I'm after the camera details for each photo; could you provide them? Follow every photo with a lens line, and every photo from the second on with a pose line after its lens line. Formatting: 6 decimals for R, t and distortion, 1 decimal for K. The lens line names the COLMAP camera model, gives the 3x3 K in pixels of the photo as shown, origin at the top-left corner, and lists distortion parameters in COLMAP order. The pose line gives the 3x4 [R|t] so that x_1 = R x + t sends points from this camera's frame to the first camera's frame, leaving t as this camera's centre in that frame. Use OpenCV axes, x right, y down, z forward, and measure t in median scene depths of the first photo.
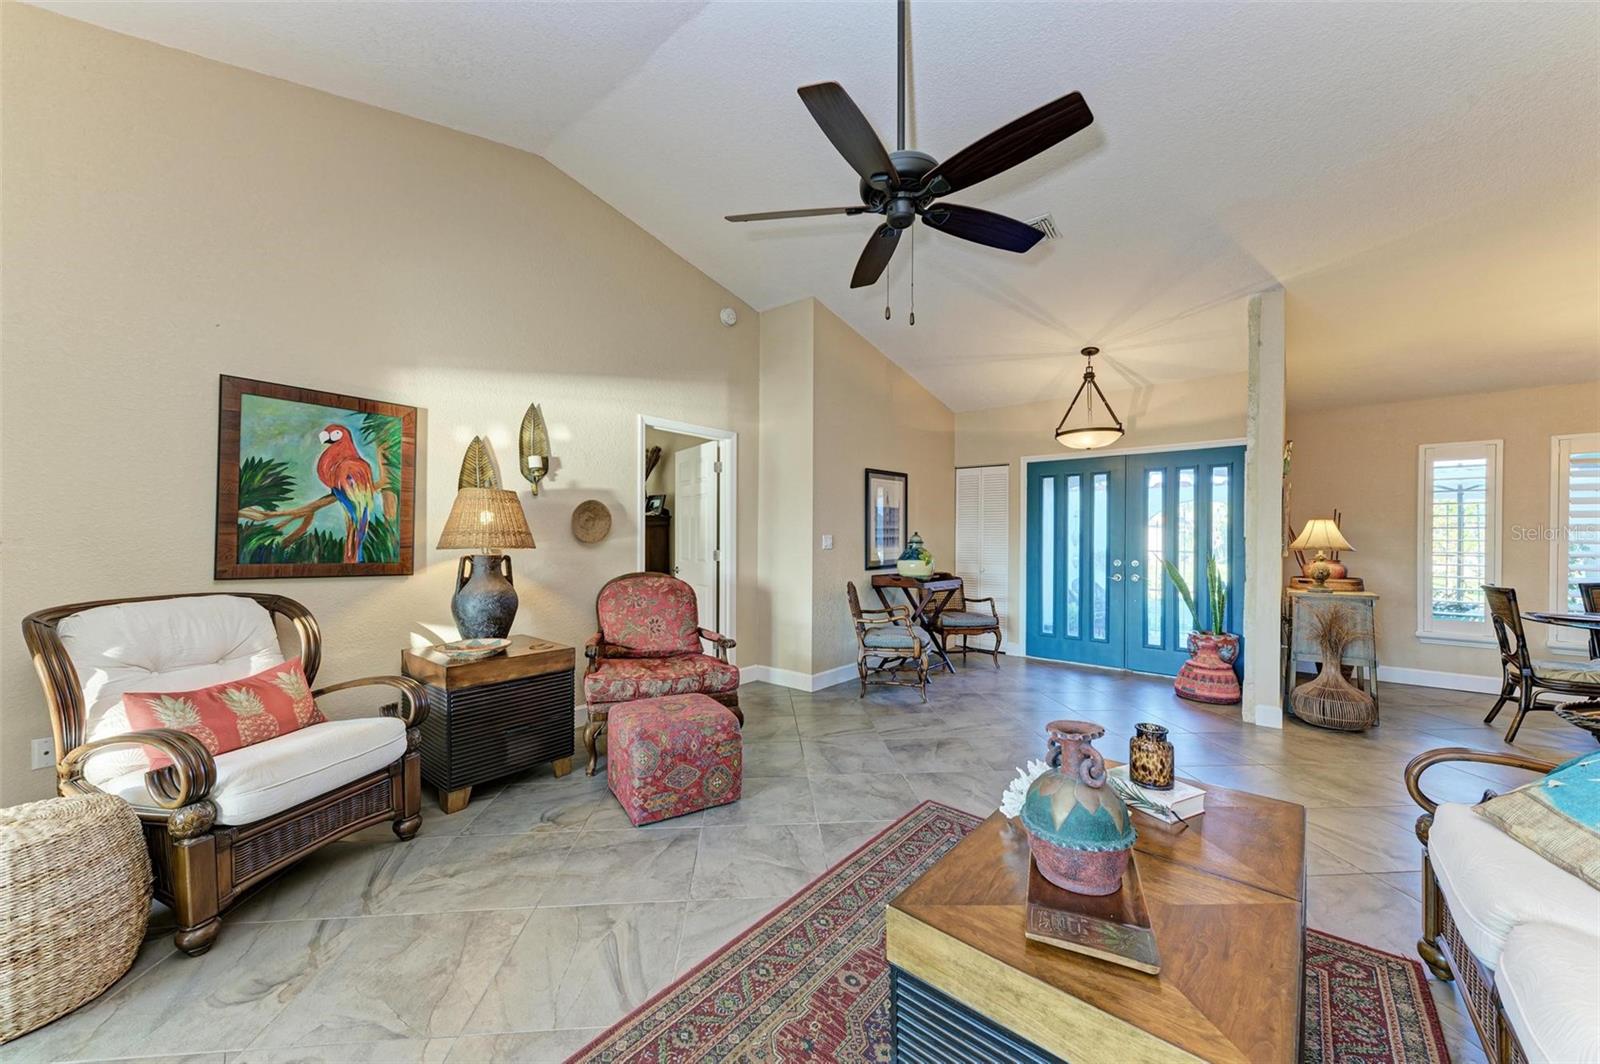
lens RADIAL K [[580.9, 0, 795.0], [0, 580.9, 535.9], [0, 0, 1]] dist [-0.002752, -0.000671]
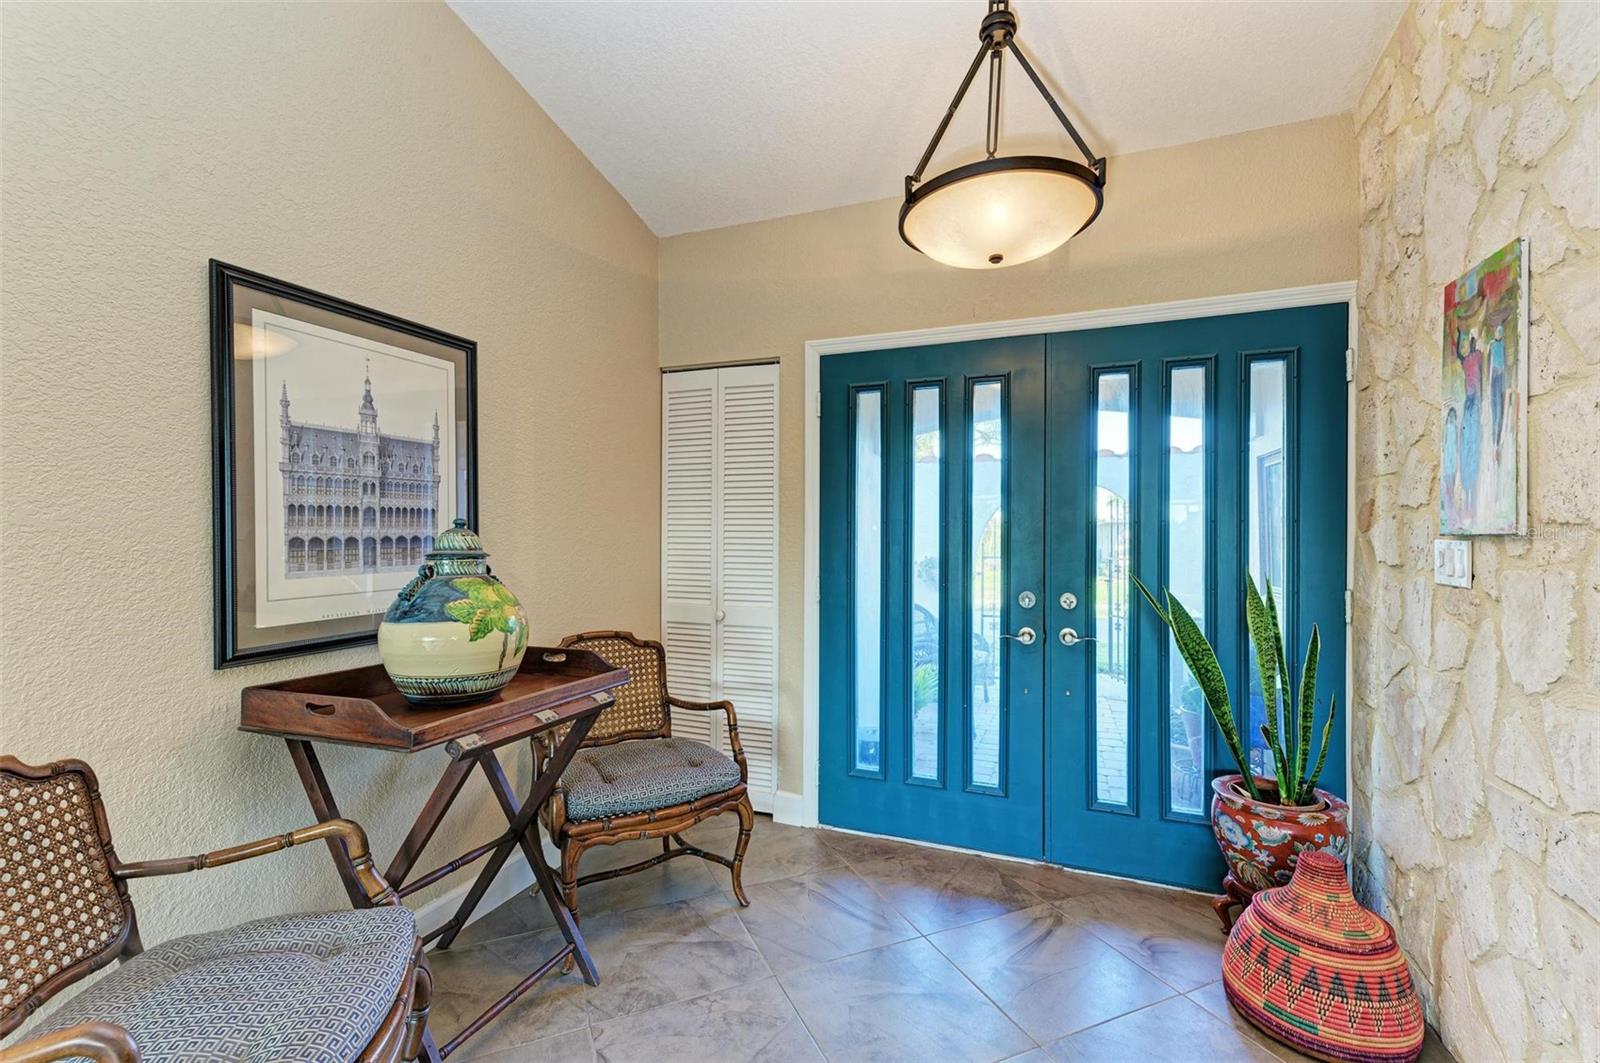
lens RADIAL K [[728.2, 0, 796.9], [0, 728.2, 536.7], [0, 0, 1]] dist [0.000507, 0.000027]
pose [[0.944470, -0.001708, 0.328593, 0.235858], [0.001407, 0.999998, 0.001153, 0.001517], [-0.328594, -0.000627, 0.944471, 0.571371]]
